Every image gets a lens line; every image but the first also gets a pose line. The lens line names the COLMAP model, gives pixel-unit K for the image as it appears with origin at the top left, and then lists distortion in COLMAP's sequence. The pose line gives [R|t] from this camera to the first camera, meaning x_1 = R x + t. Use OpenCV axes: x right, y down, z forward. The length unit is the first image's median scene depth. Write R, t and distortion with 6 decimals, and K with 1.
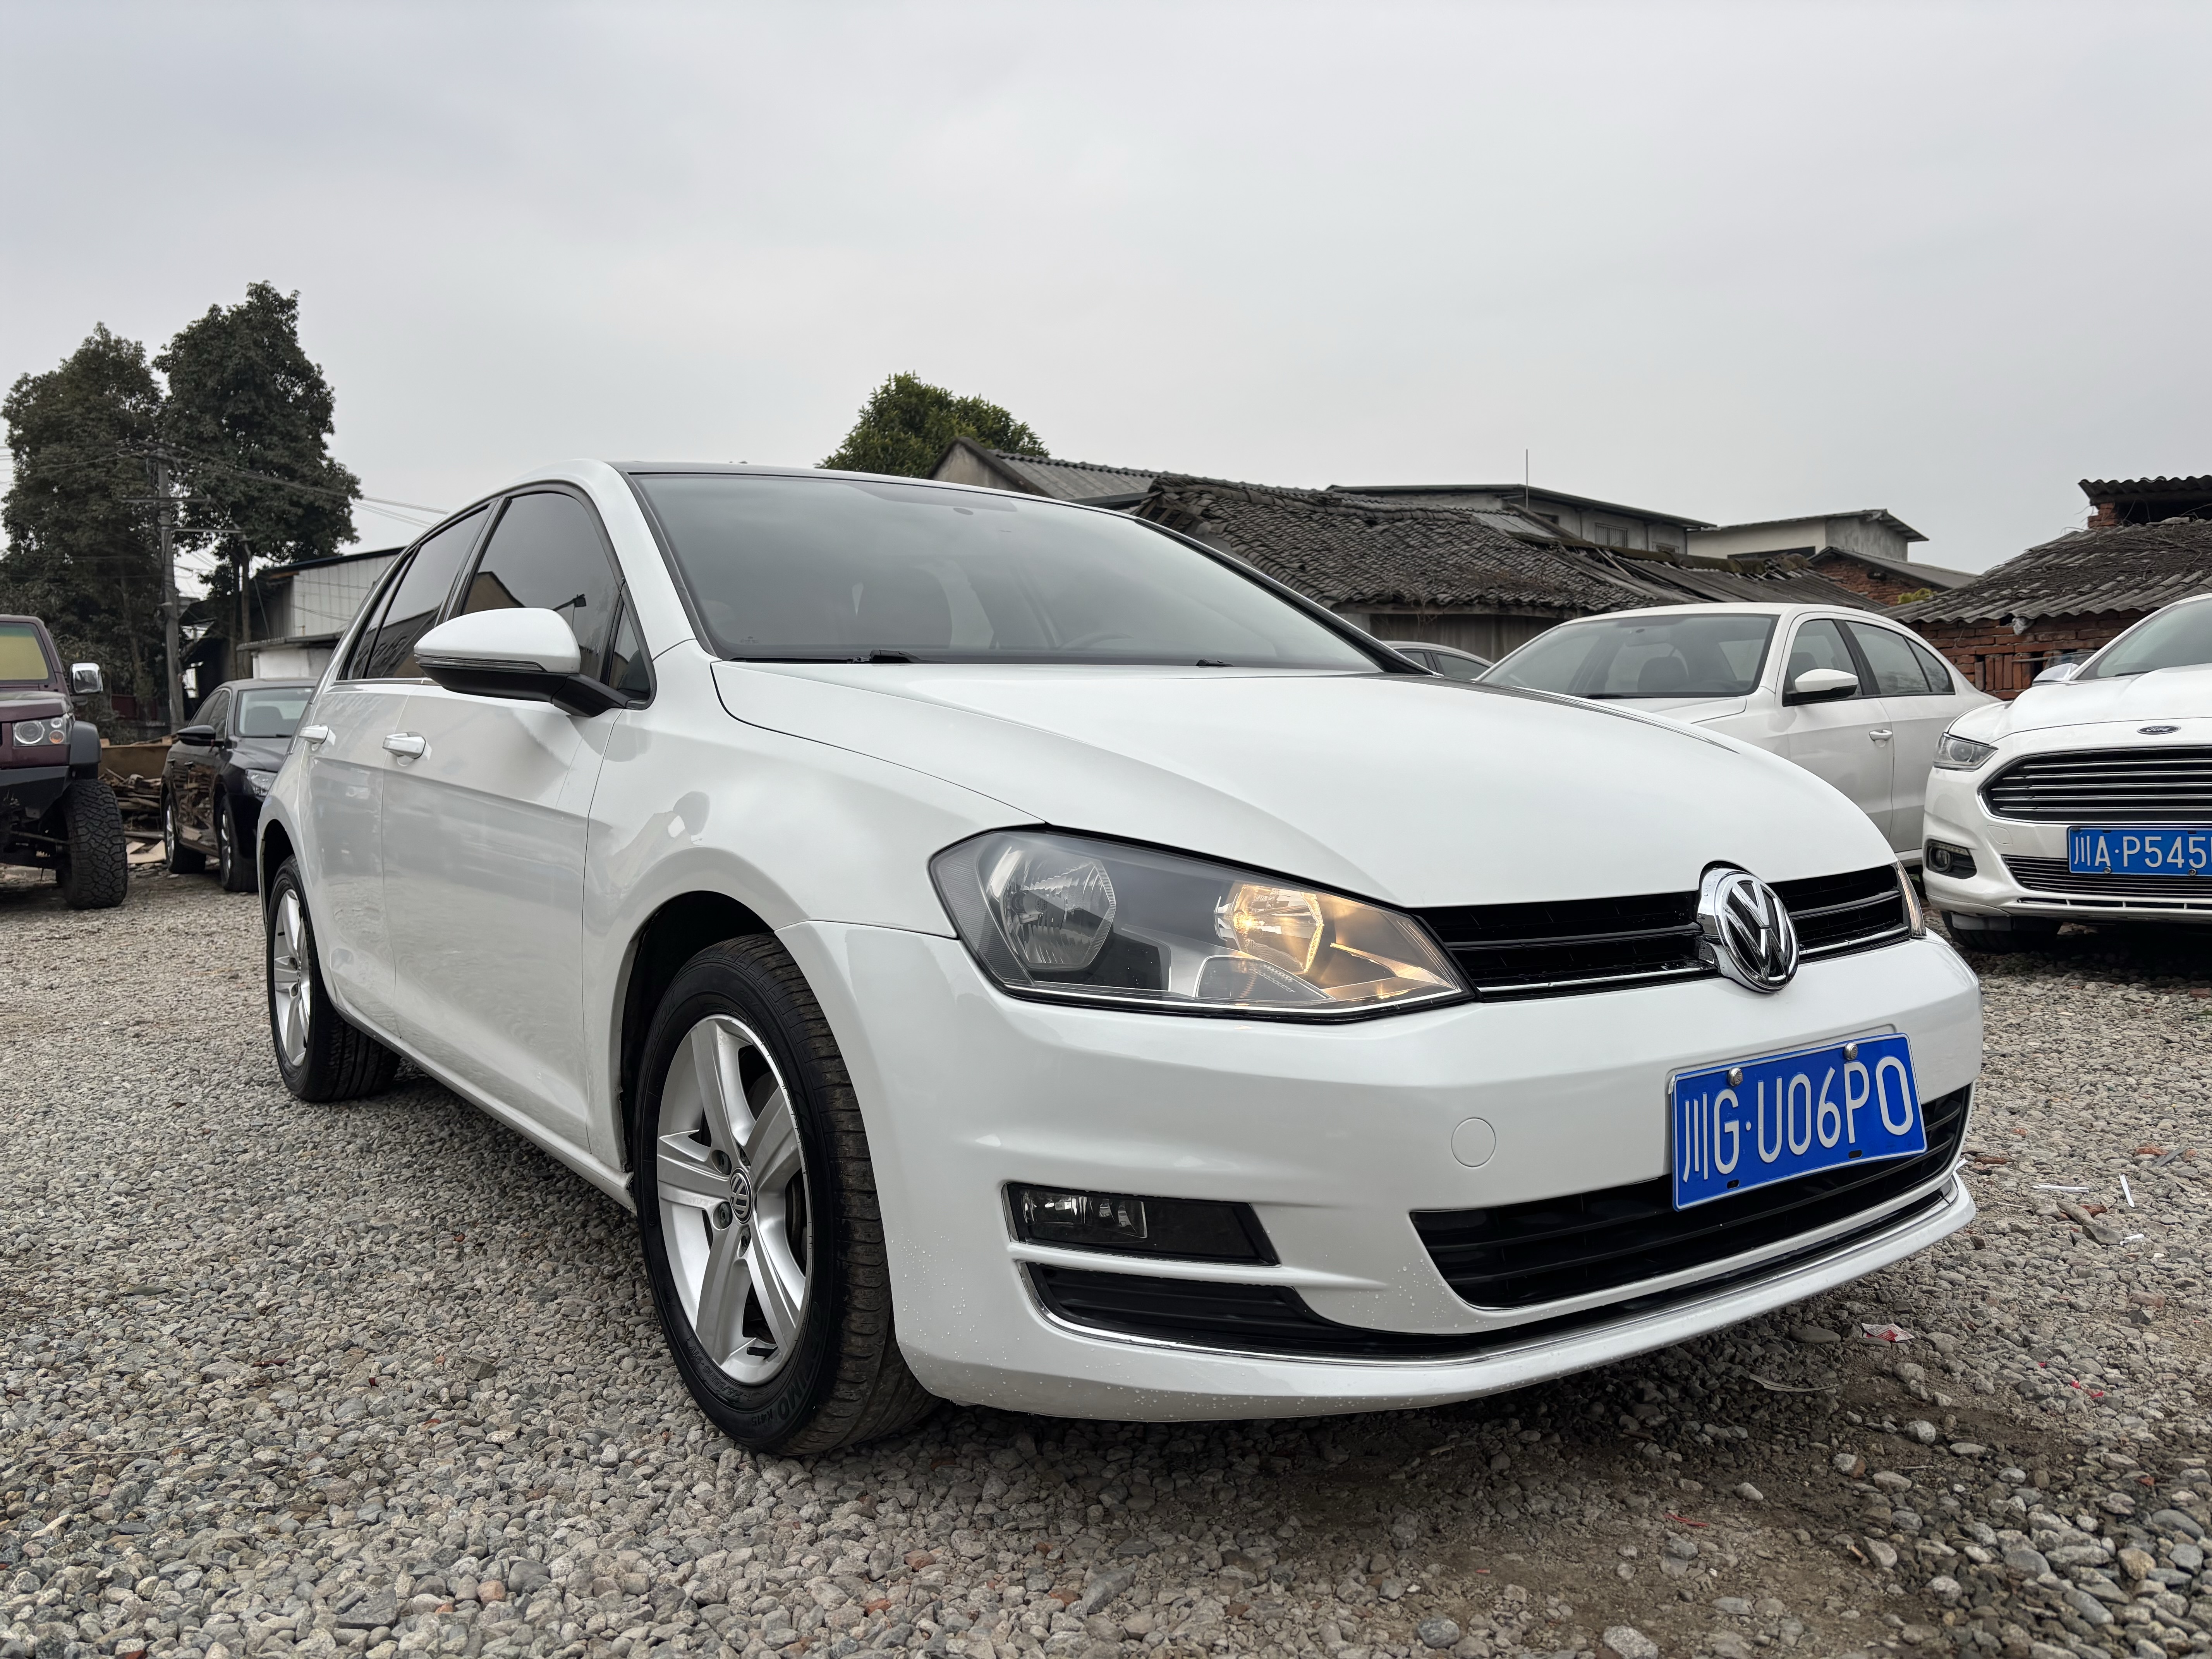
lens RADIAL K [[1669.3, 0, 1090.1], [0, 1669.3, 841.2], [0, 0, 1]] dist [0.034521, -0.025567]
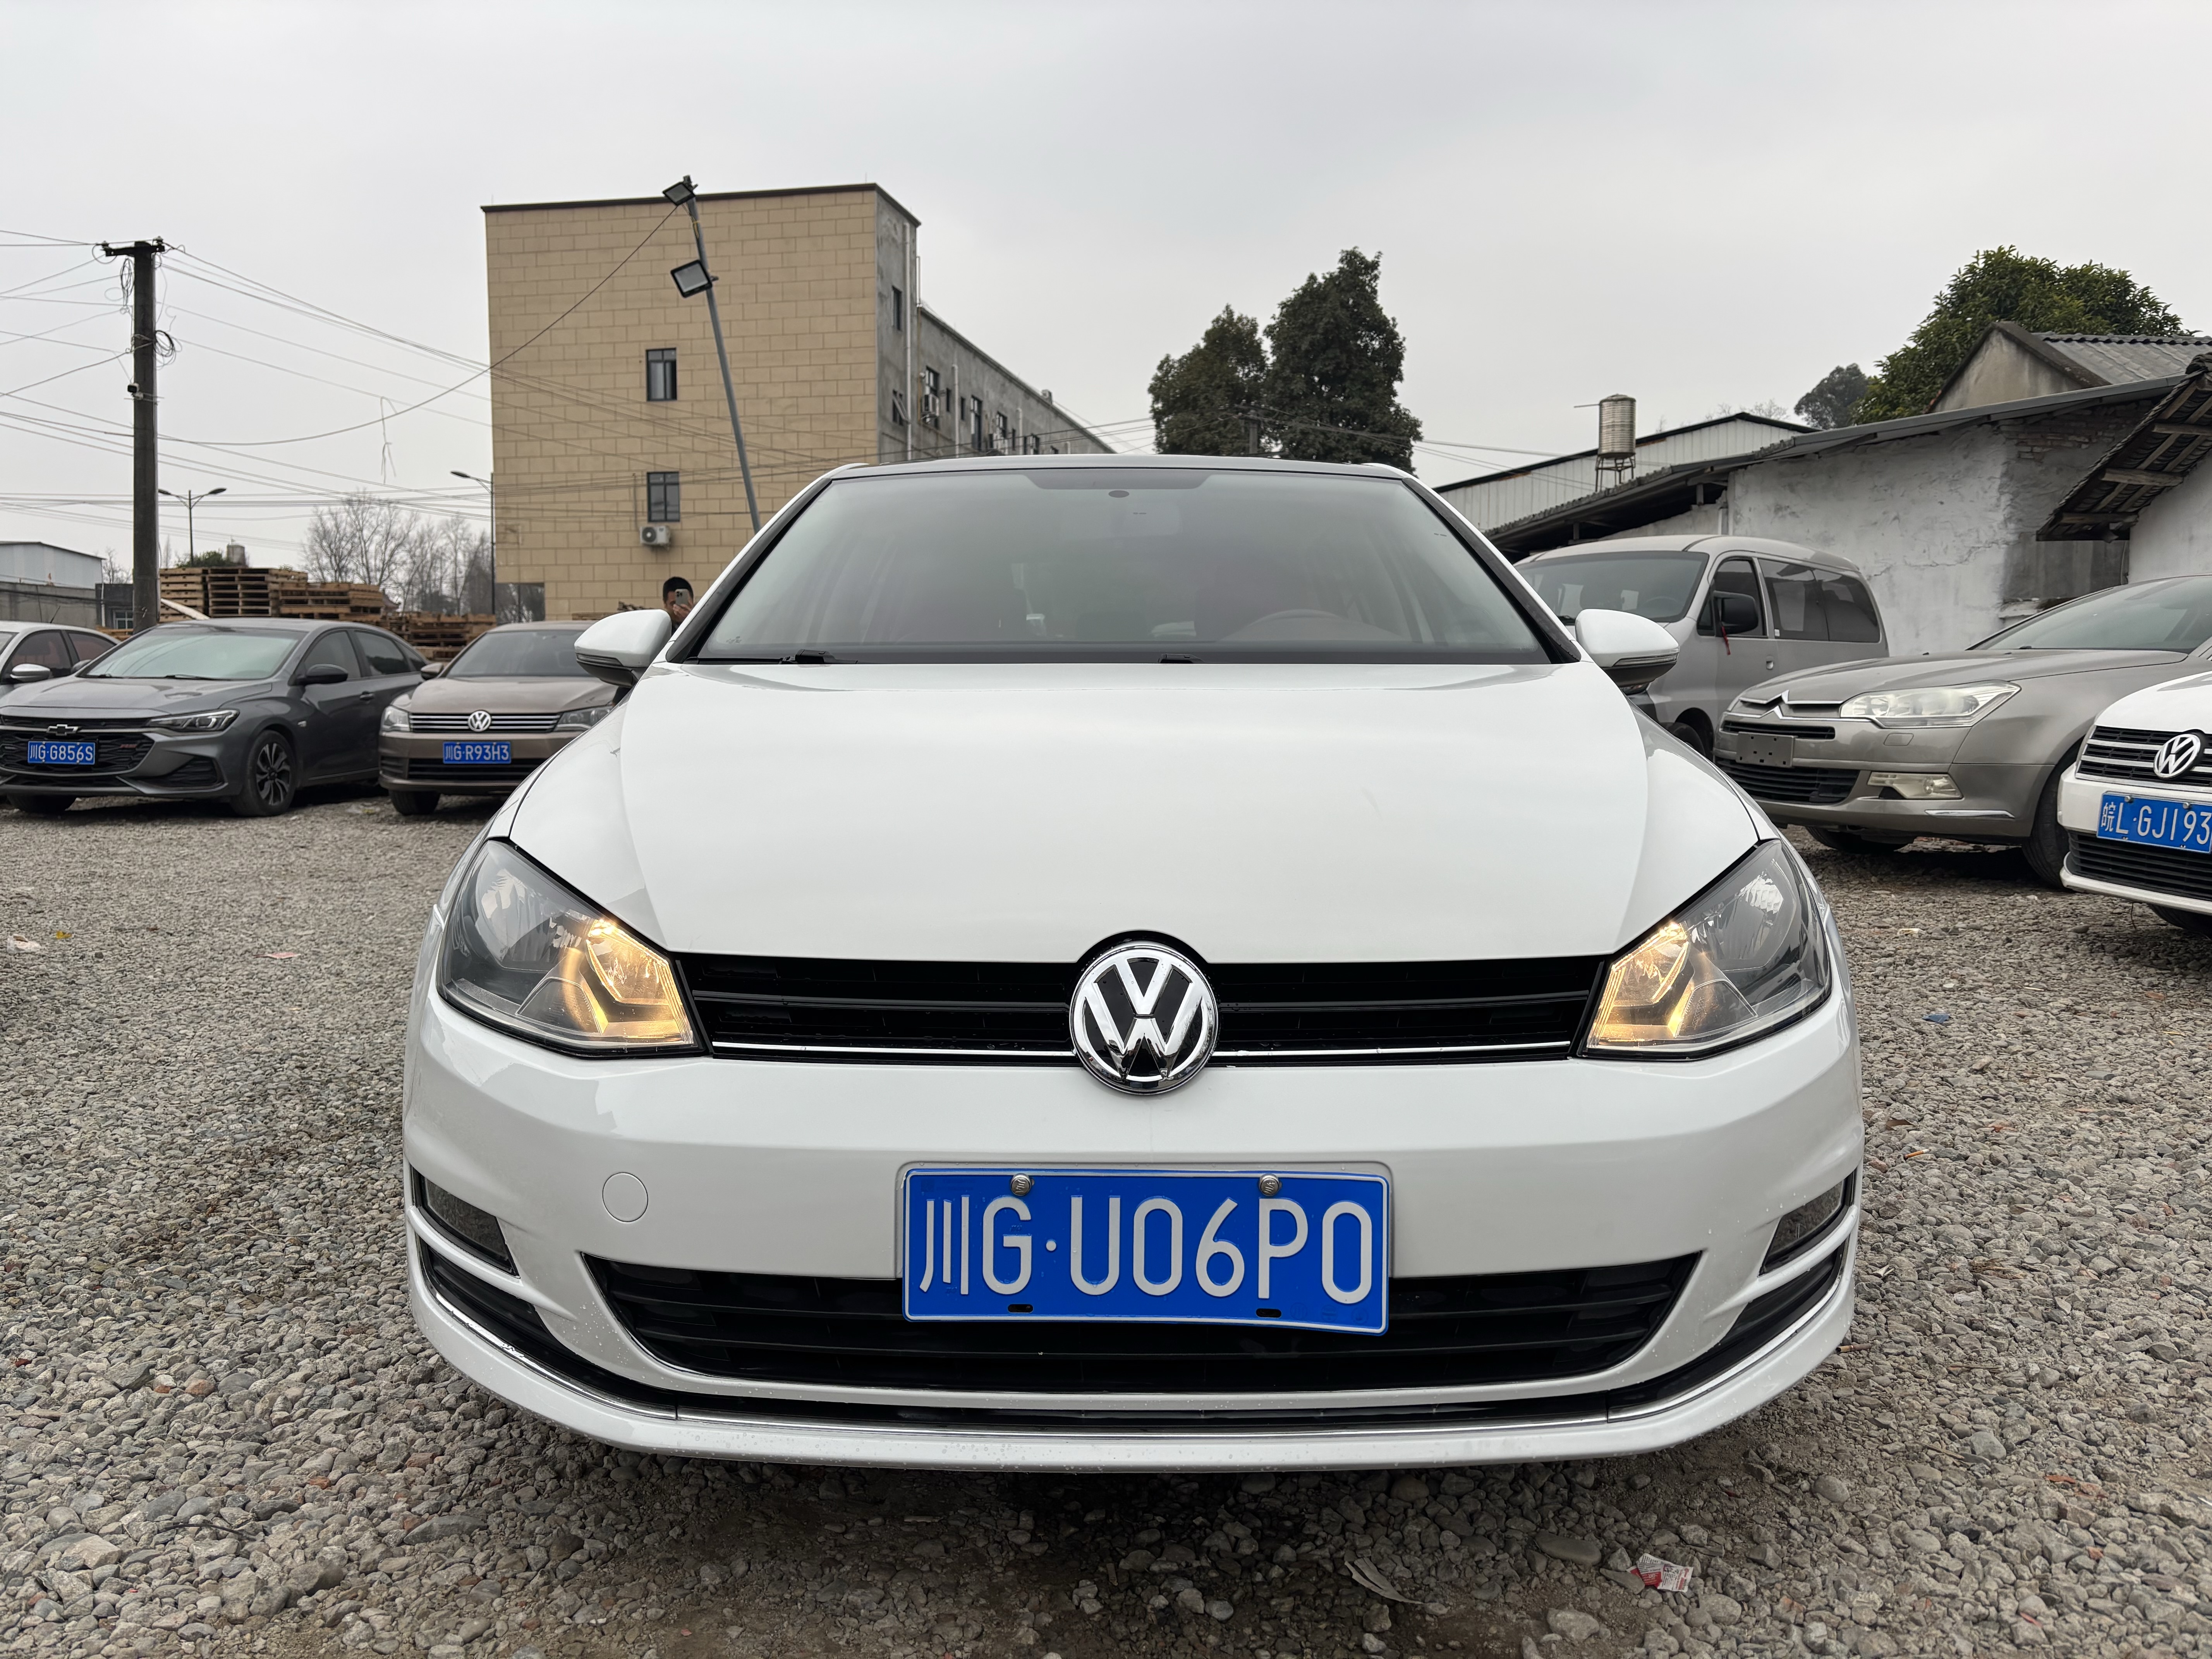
lens RADIAL K [[1669.3, 0, 1117.9], [0, 1669.3, 834.2], [0, 0, 1]] dist [0.034521, -0.025567]
pose [[0.807390, 0.068932, -0.585978, 0.054187], [-0.044283, 0.997430, 0.056318, -0.005335], [0.588355, -0.019521, 0.808367, 0.020089]]
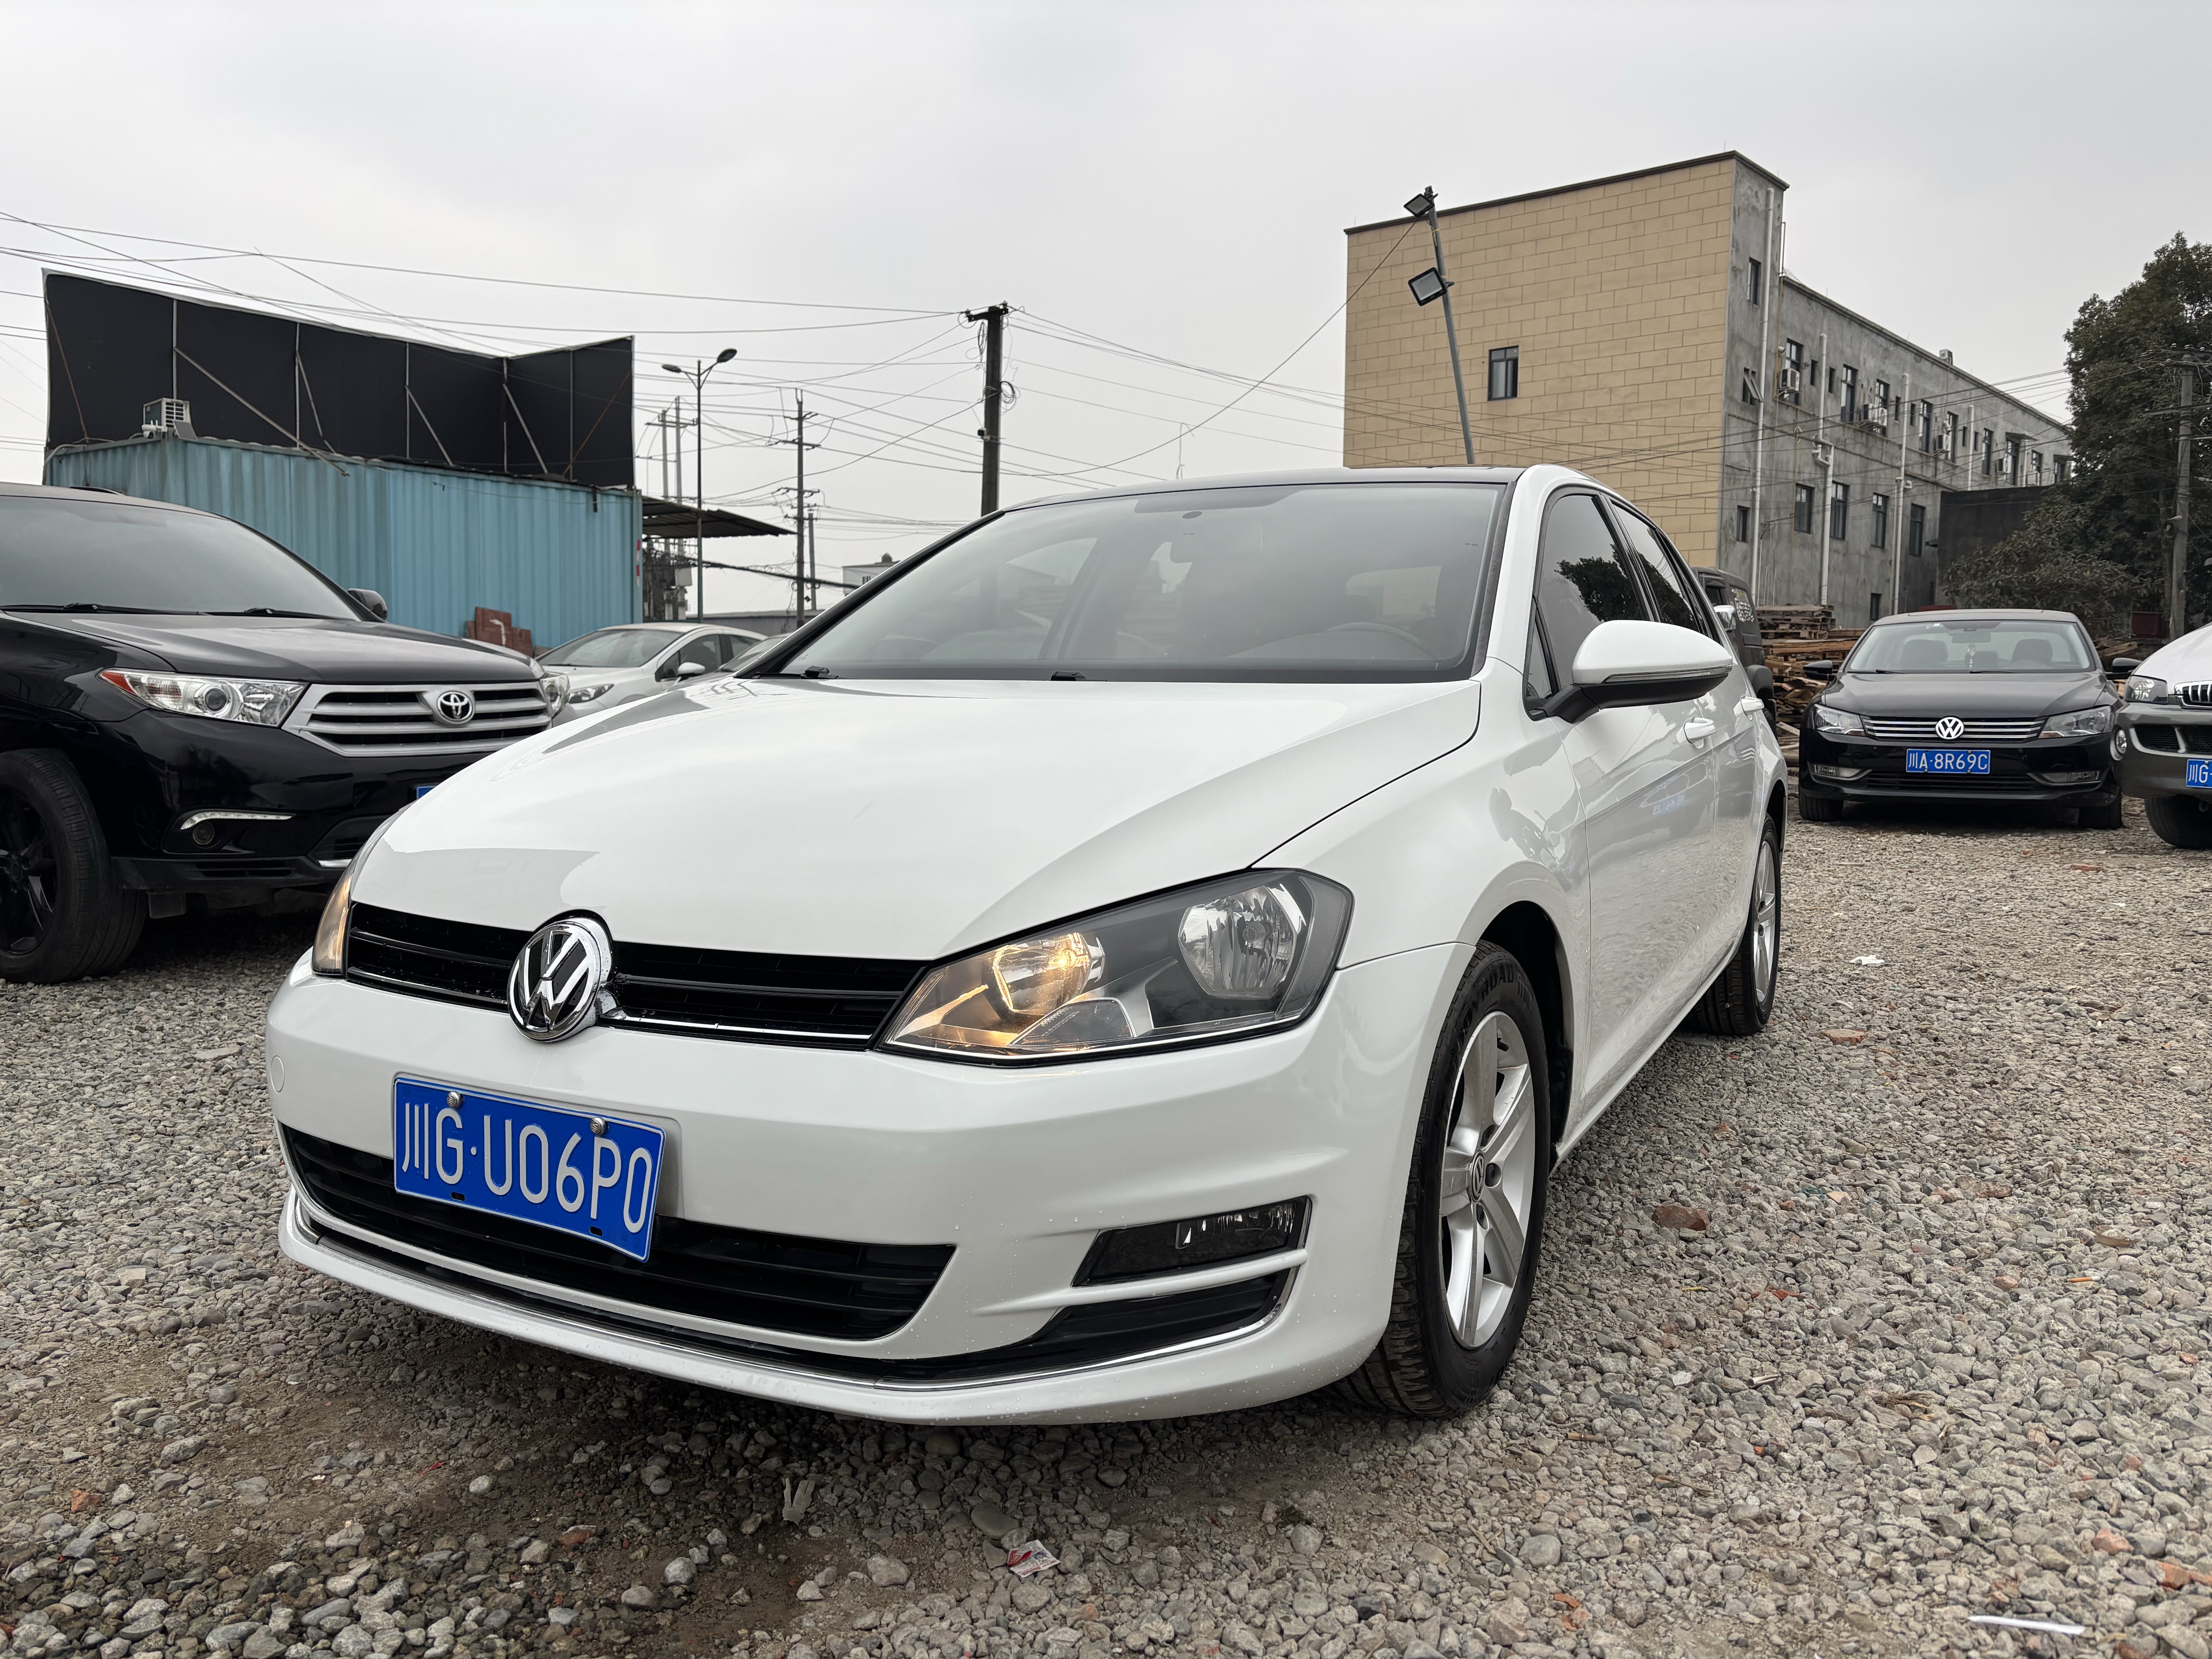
lens RADIAL K [[1669.3, 0, 1115.0], [0, 1669.3, 828.5], [0, 0, 1]] dist [0.034521, -0.025567]
pose [[0.423211, 0.100376, -0.900454, 0.090987], [-0.059400, 0.994780, 0.082973, -0.009054], [0.904082, 0.018372, 0.426964, 0.054420]]
